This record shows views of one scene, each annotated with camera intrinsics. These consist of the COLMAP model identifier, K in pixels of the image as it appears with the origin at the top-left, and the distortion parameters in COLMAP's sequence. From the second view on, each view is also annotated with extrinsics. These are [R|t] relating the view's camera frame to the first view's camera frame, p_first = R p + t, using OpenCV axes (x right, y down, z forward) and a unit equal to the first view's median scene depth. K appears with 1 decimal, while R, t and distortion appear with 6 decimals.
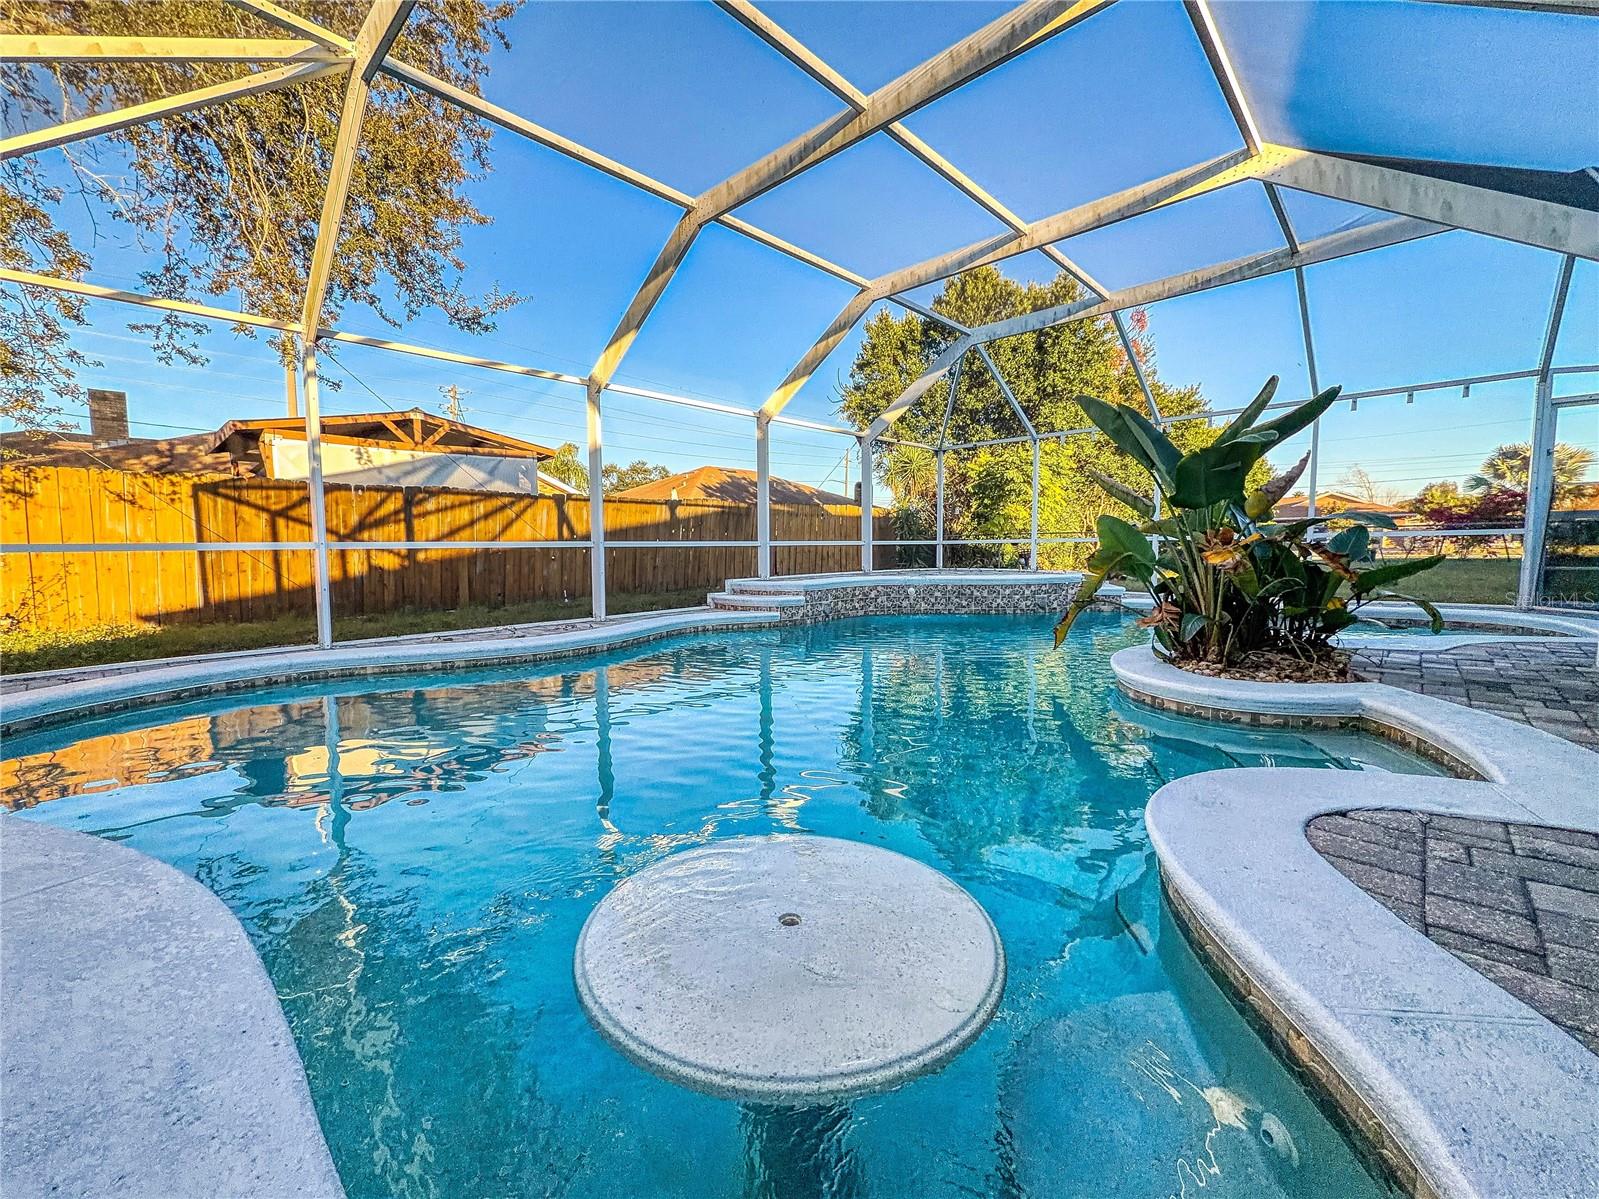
lens RADIAL K [[657.4, 0, 767.5], [0, 657.4, 594.6], [0, 0, 1]] dist [0.001034, 0.000397]
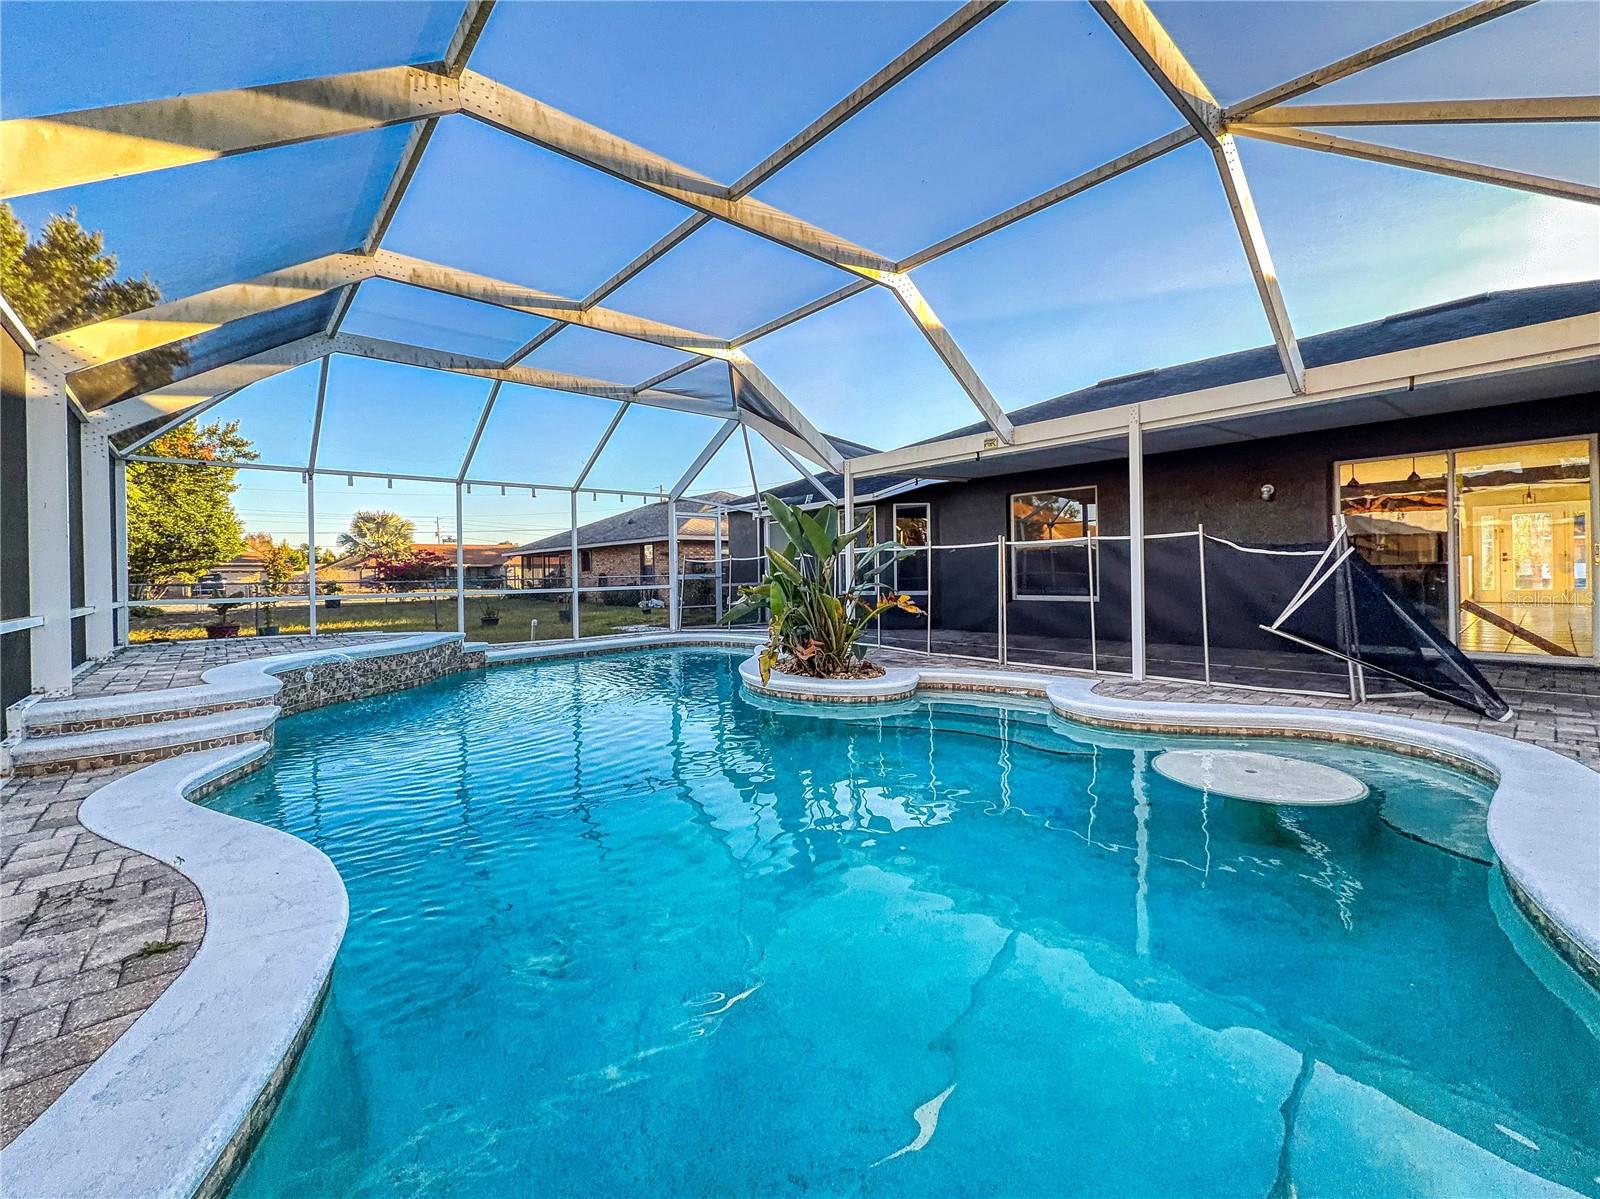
lens RADIAL K [[667.5, 0, 802.4], [0, 667.5, 565.0], [0, 0, 1]] dist [0.000434, 0.000164]
pose [[0.071614, 0.022737, 0.997173, -0.449894], [0.090529, 0.995466, -0.029199, -0.054993], [-0.993316, 0.092364, 0.069231, 0.433384]]
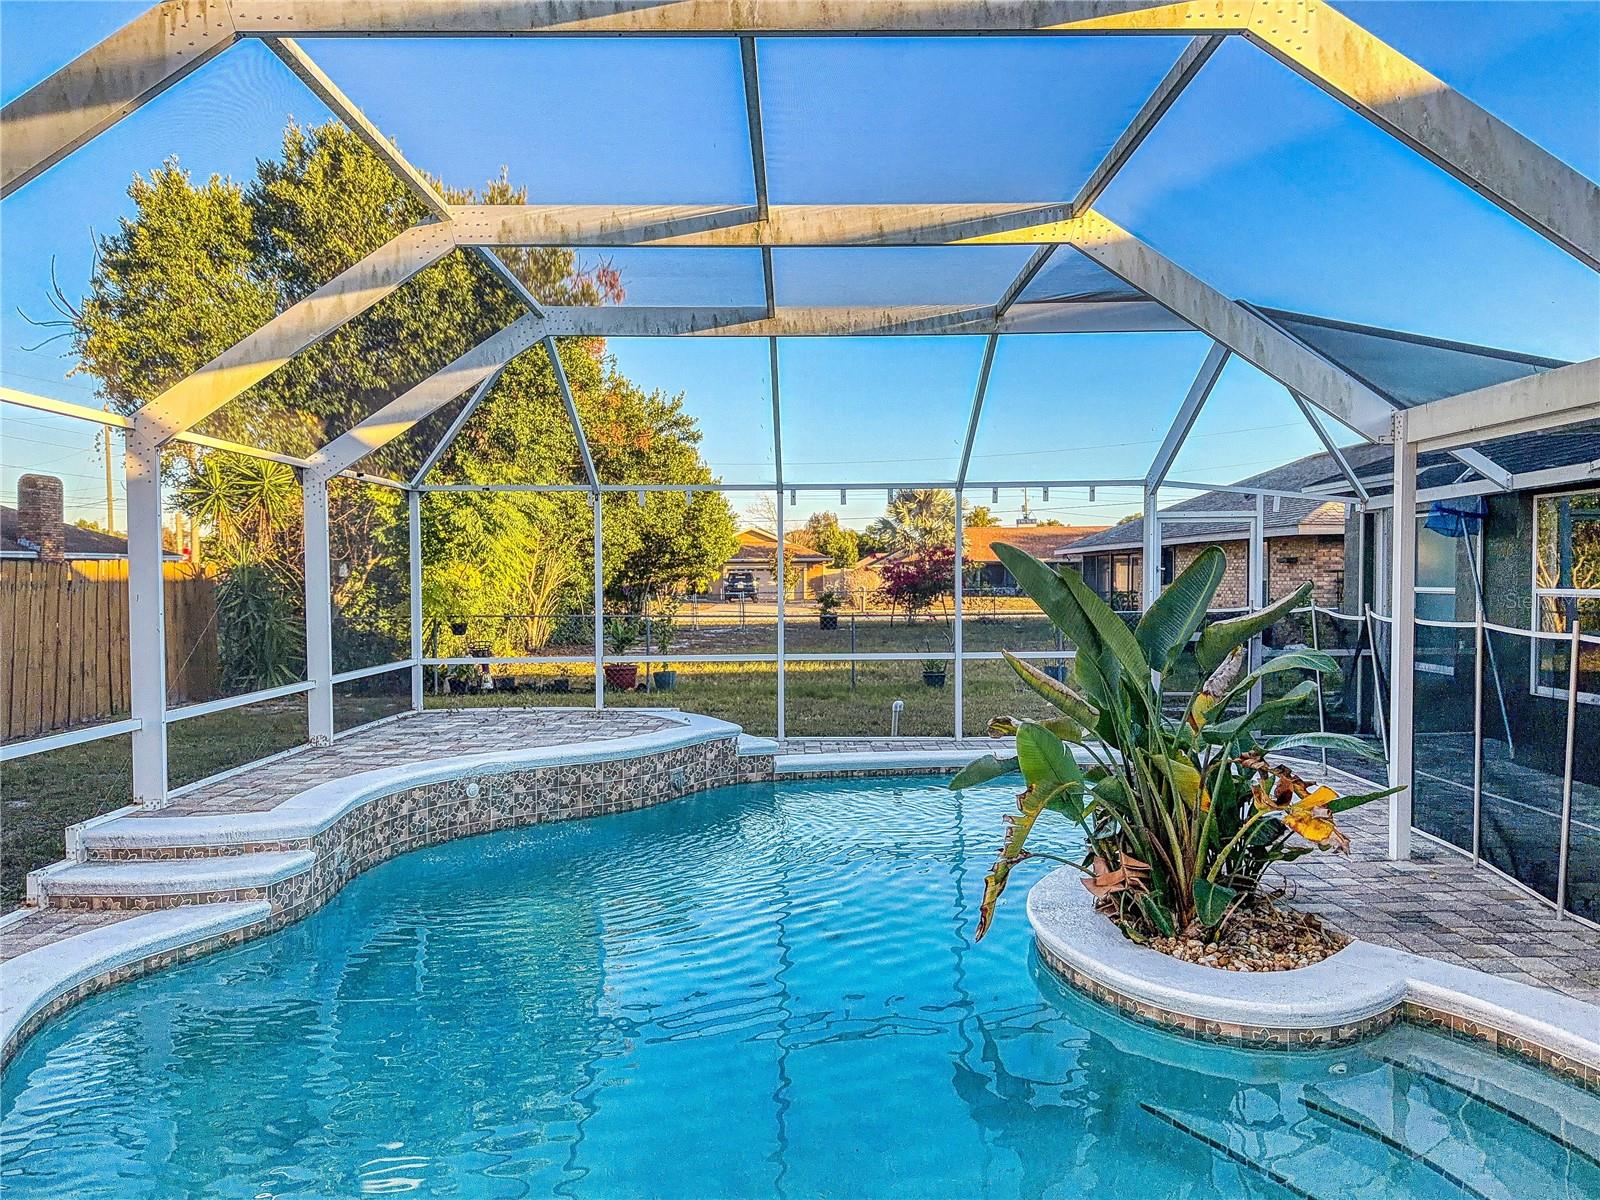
lens RADIAL K [[1116.4, 0, 800.0], [0, 1116.4, 600.0], [0, 0, 1]] dist [0.108530, -0.149470]
pose [[0.710157, -0.010162, 0.703970, -0.225615], [0.052245, 0.997900, -0.038299, -0.108339], [-0.702102, 0.063977, 0.709197, 0.181626]]
